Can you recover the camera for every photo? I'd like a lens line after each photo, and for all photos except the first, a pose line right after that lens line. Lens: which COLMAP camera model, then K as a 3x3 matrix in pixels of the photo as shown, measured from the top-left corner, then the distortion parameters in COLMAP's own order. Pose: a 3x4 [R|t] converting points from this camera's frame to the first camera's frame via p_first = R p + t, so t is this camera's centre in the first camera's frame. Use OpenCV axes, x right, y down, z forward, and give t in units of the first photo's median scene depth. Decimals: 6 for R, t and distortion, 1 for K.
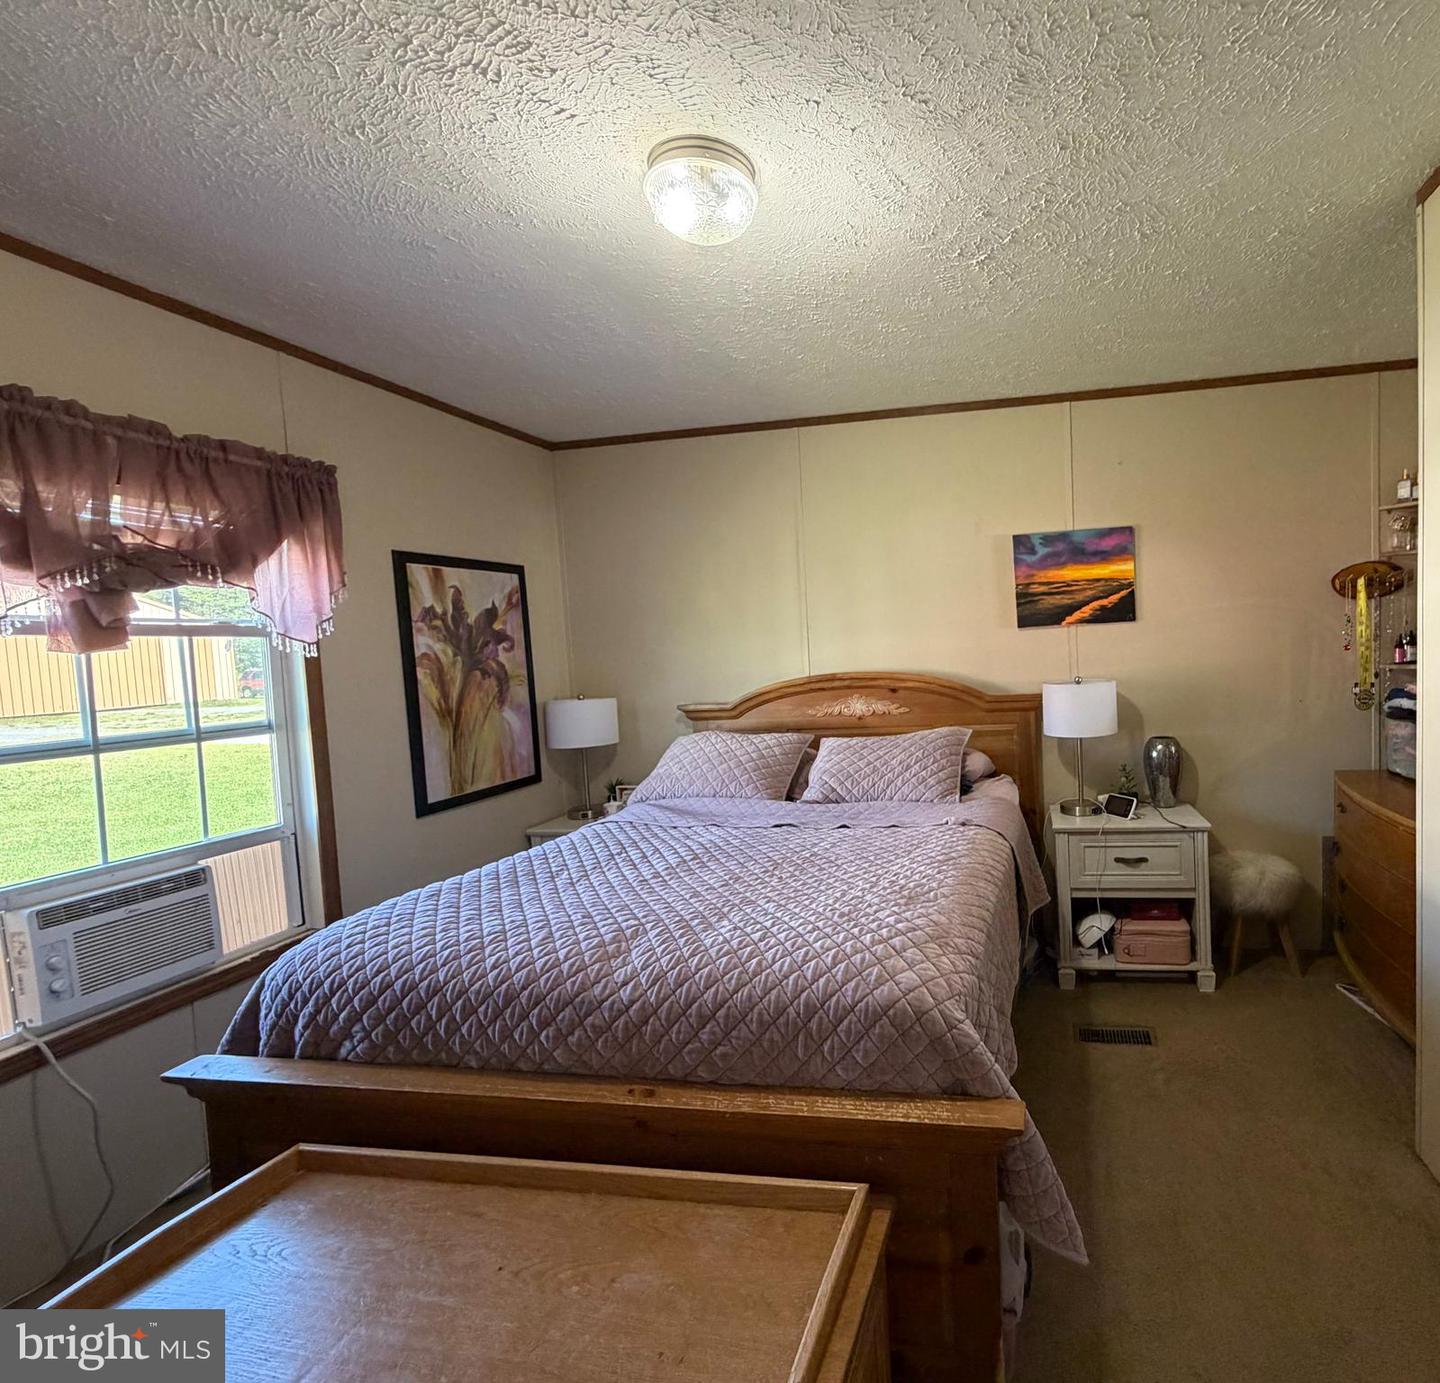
lens RADIAL K [[667.8, 0, 722.2], [0, 667.8, 685.1], [0, 0, 1]] dist [-0.002189, -0.000029]
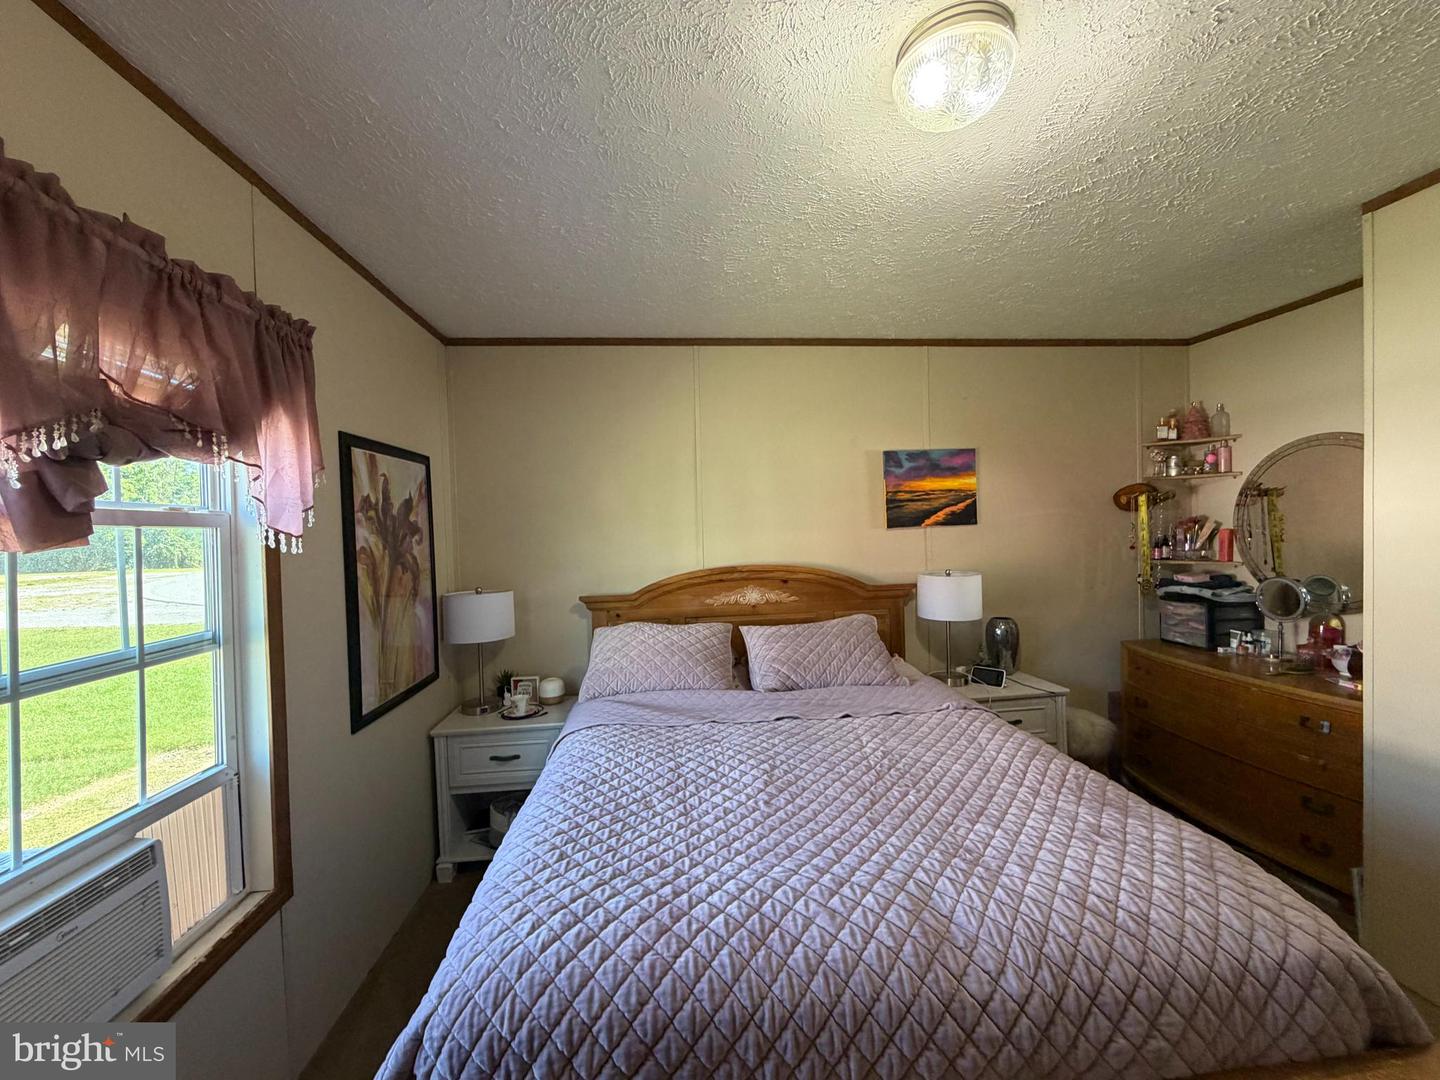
lens RADIAL K [[587.3, 0, 719.3], [0, 587.3, 540.8], [0, 0, 1]] dist [-0.004450, 0.000447]
pose [[0.963661, 0.010417, 0.266926, -0.172967], [0.004571, 0.998450, -0.055470, -0.008843], [-0.267090, 0.054674, 0.962119, 0.098932]]
